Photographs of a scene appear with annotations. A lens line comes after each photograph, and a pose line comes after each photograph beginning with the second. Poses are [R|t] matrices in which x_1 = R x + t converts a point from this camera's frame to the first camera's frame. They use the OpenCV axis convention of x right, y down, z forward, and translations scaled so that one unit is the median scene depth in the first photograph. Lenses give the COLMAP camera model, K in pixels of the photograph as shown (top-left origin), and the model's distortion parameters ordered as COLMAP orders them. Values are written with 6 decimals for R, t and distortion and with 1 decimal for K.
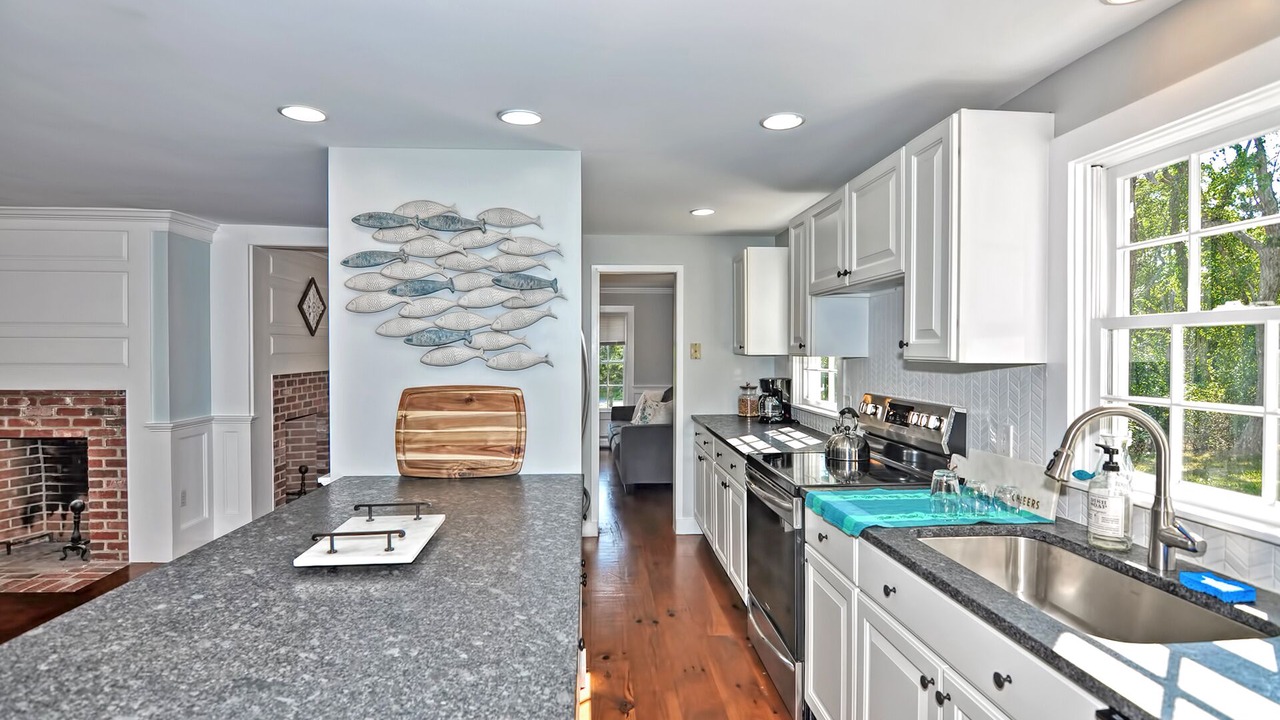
lens RADIAL K [[619.9, 0, 640.0], [0, 619.9, 360.0], [0, 0, 1]] dist [-0.004181, -0.011486]
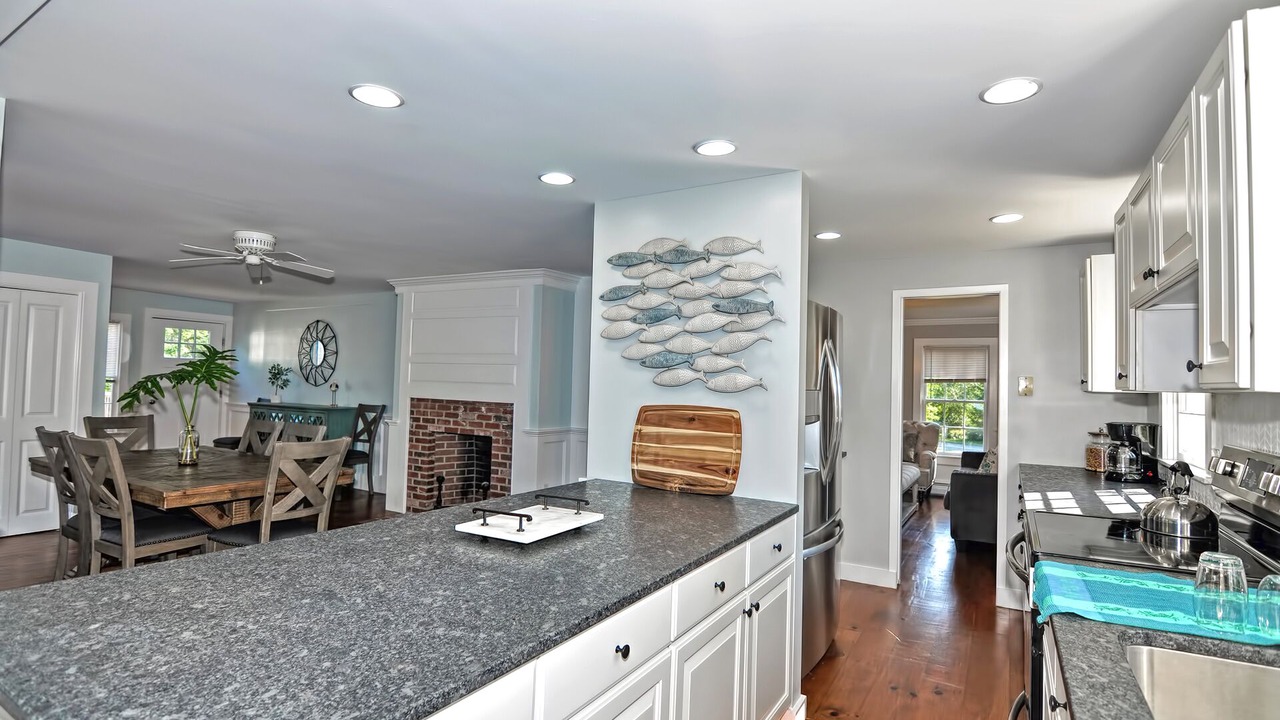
lens RADIAL K [[609.3, 0, 658.9], [0, 609.3, 364.8], [0, 0, 1]] dist [0.002503, -0.019902]
pose [[0.828336, 0.003219, -0.560222, 0.263214], [-0.034600, 0.998368, -0.045423, 0.020751], [0.559162, 0.057010, 0.827096, 0.099258]]
